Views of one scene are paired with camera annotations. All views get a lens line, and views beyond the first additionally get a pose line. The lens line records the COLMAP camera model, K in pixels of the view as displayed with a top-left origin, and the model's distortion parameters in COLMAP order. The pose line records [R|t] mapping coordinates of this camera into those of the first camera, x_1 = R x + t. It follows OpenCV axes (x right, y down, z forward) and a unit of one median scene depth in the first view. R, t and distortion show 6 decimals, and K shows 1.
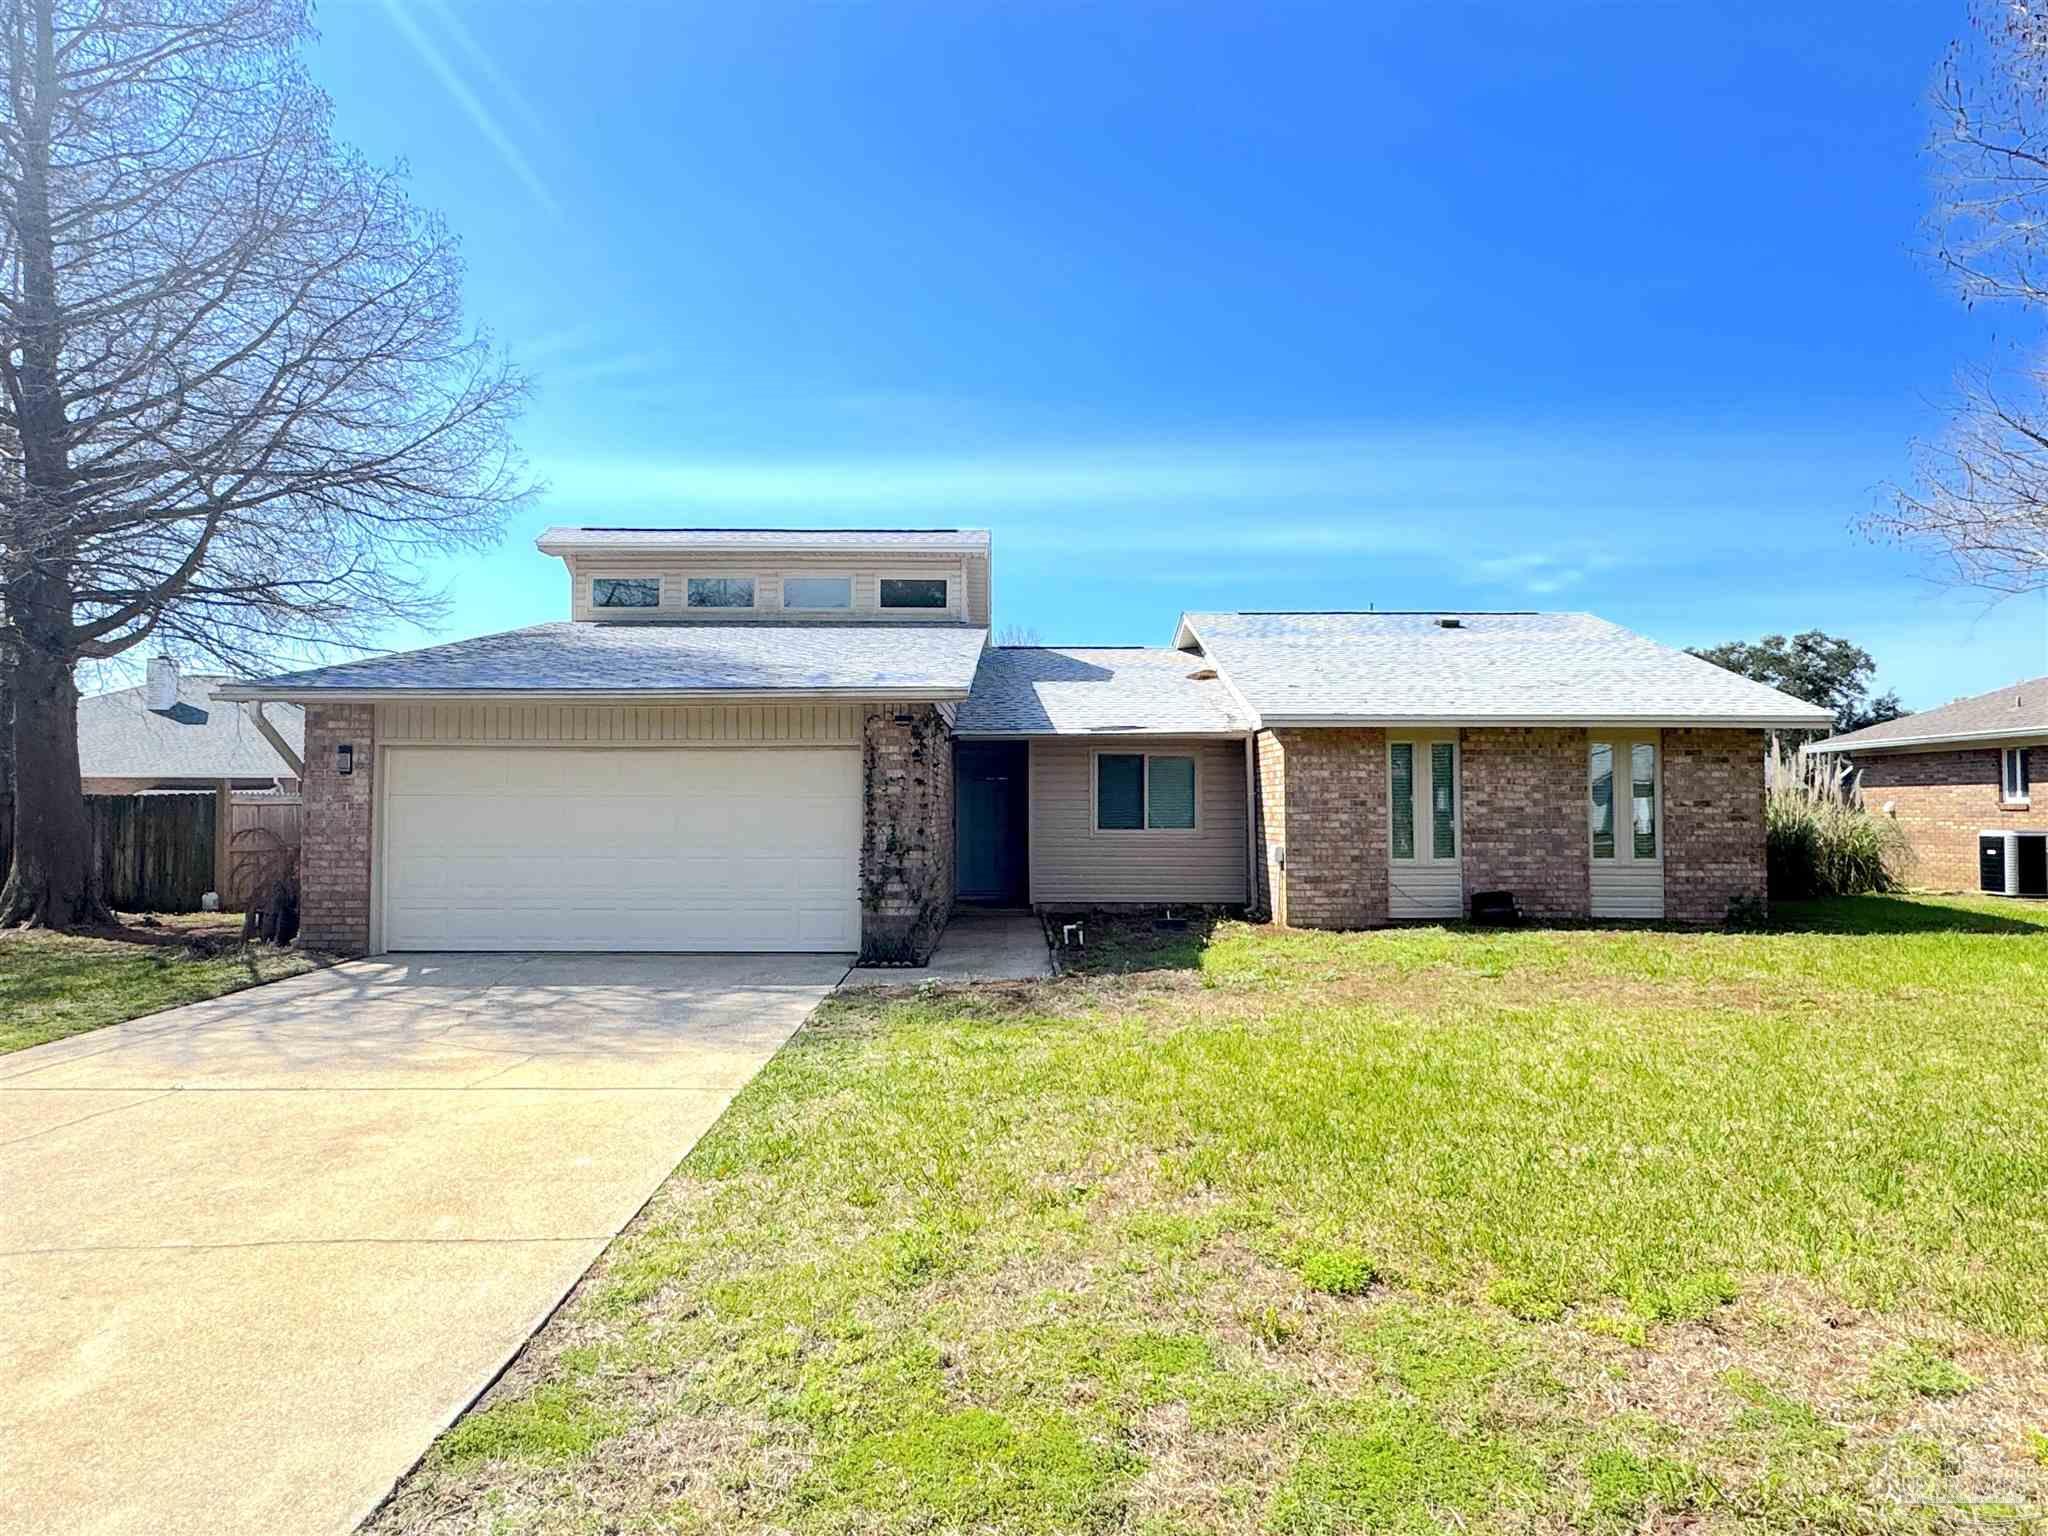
lens RADIAL K [[1283.8, 0, 1022.8], [0, 1283.8, 760.3], [0, 0, 1]] dist [0.000476, -0.000022]
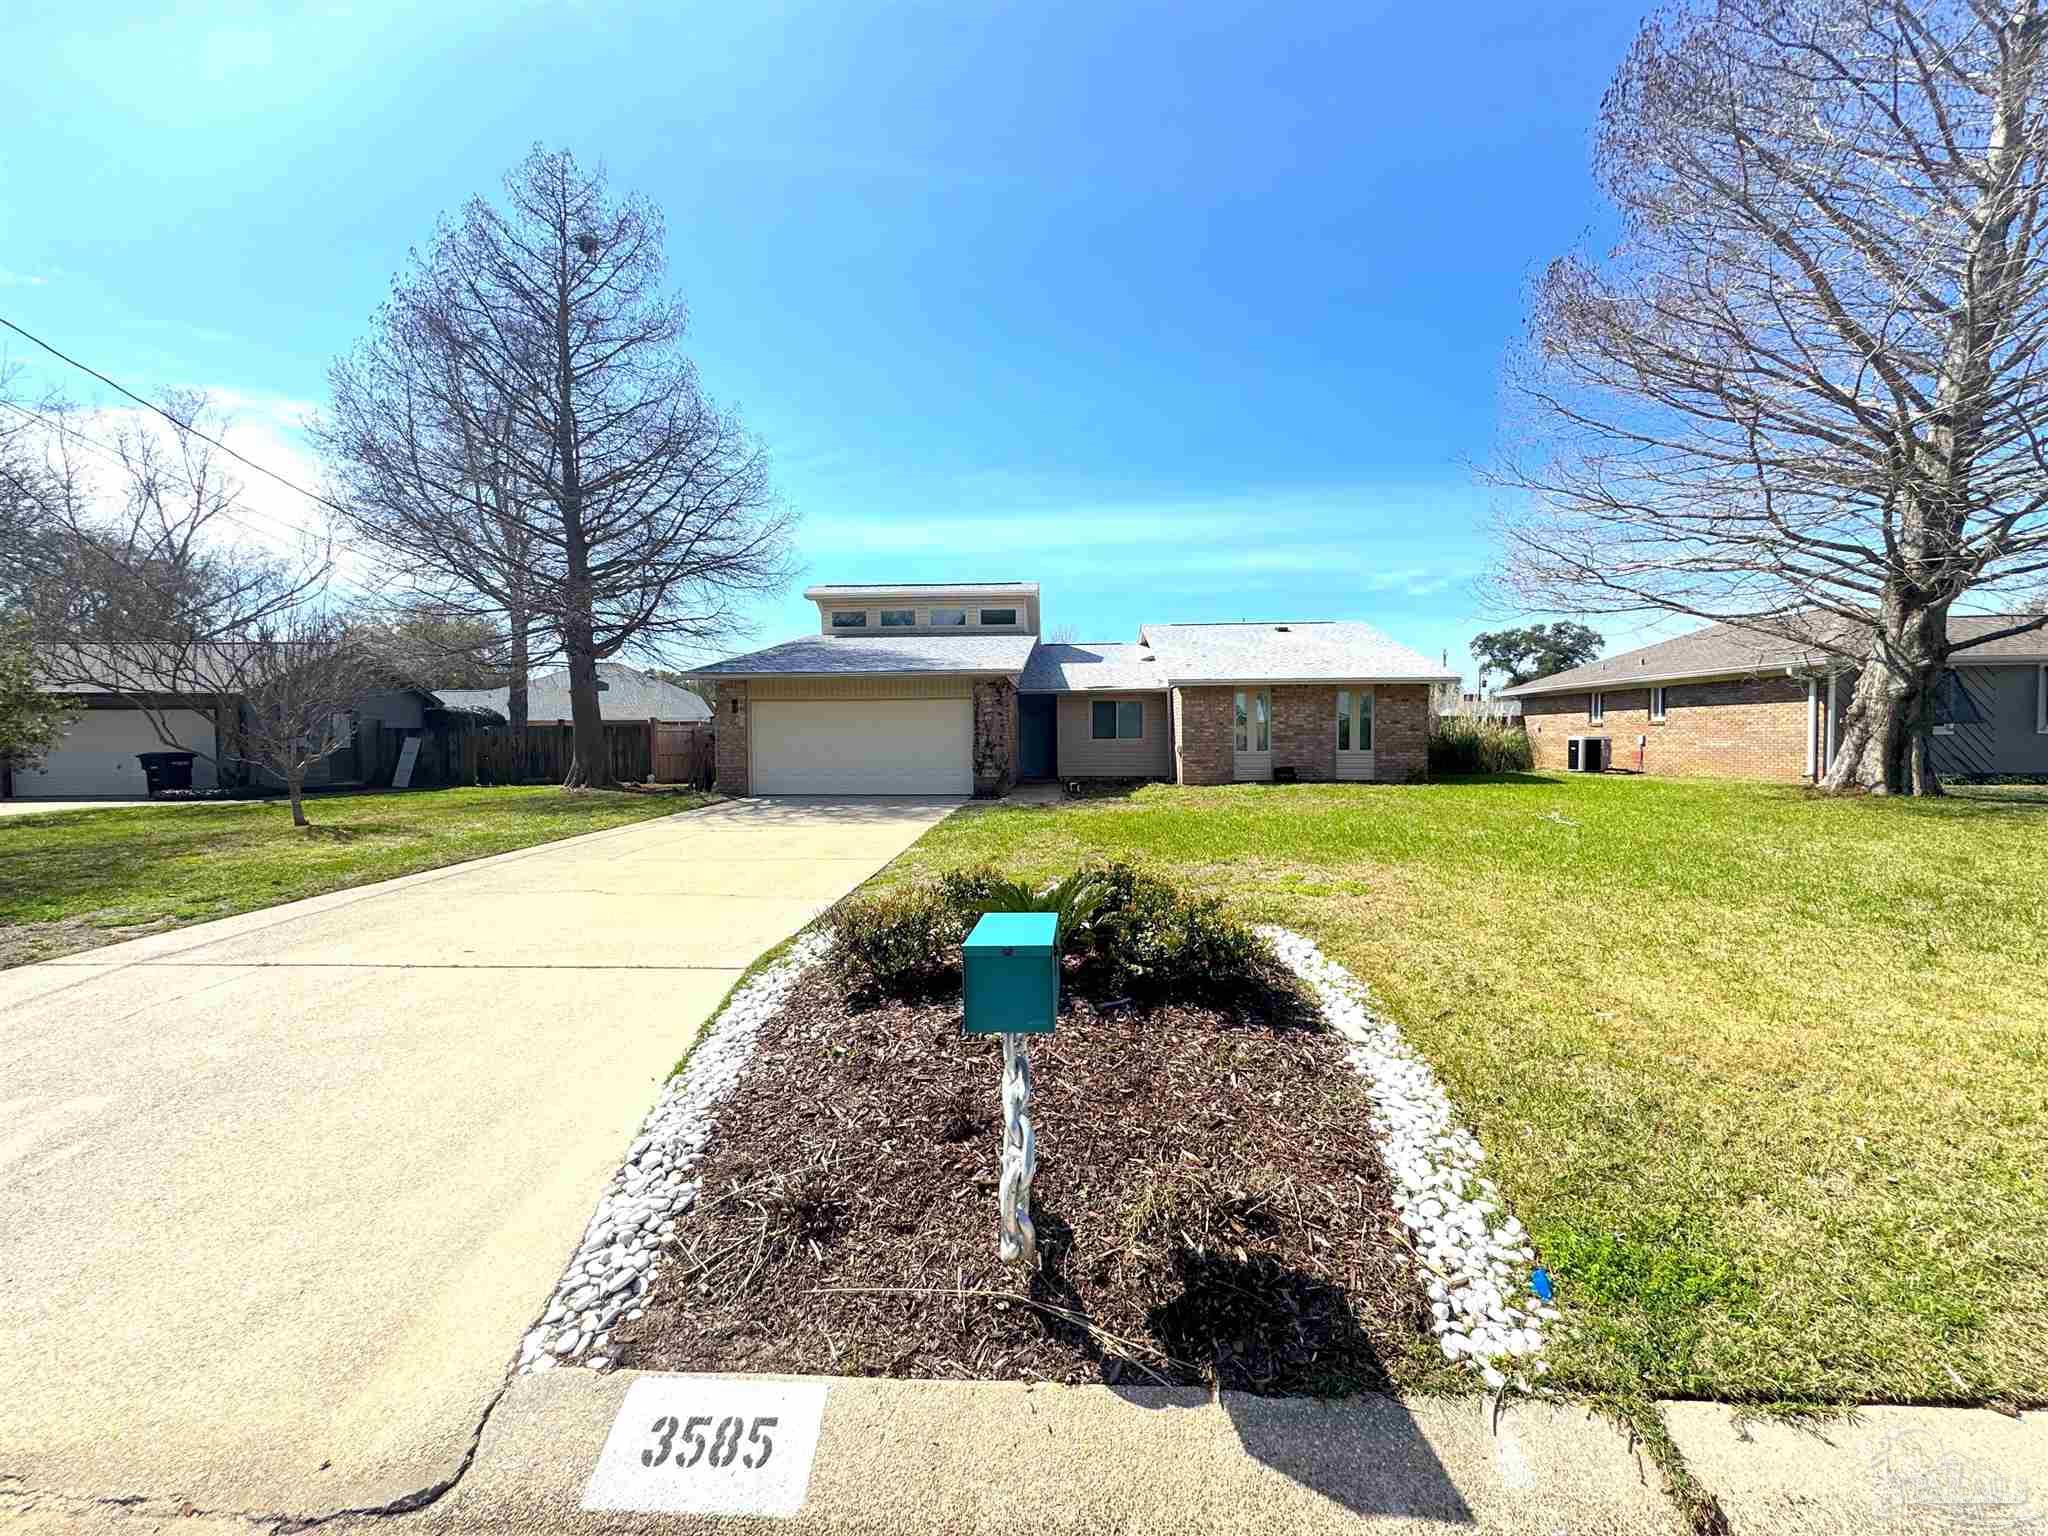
lens RADIAL K [[820.7, 0, 1027.1], [0, 820.7, 774.1], [0, 0, 1]] dist [-0.001744, -0.000238]
pose [[0.998225, -0.005166, -0.059331, 0.034602], [0.009875, 0.996799, 0.079338, 0.007114], [0.058731, -0.079783, 0.995081, -0.276287]]
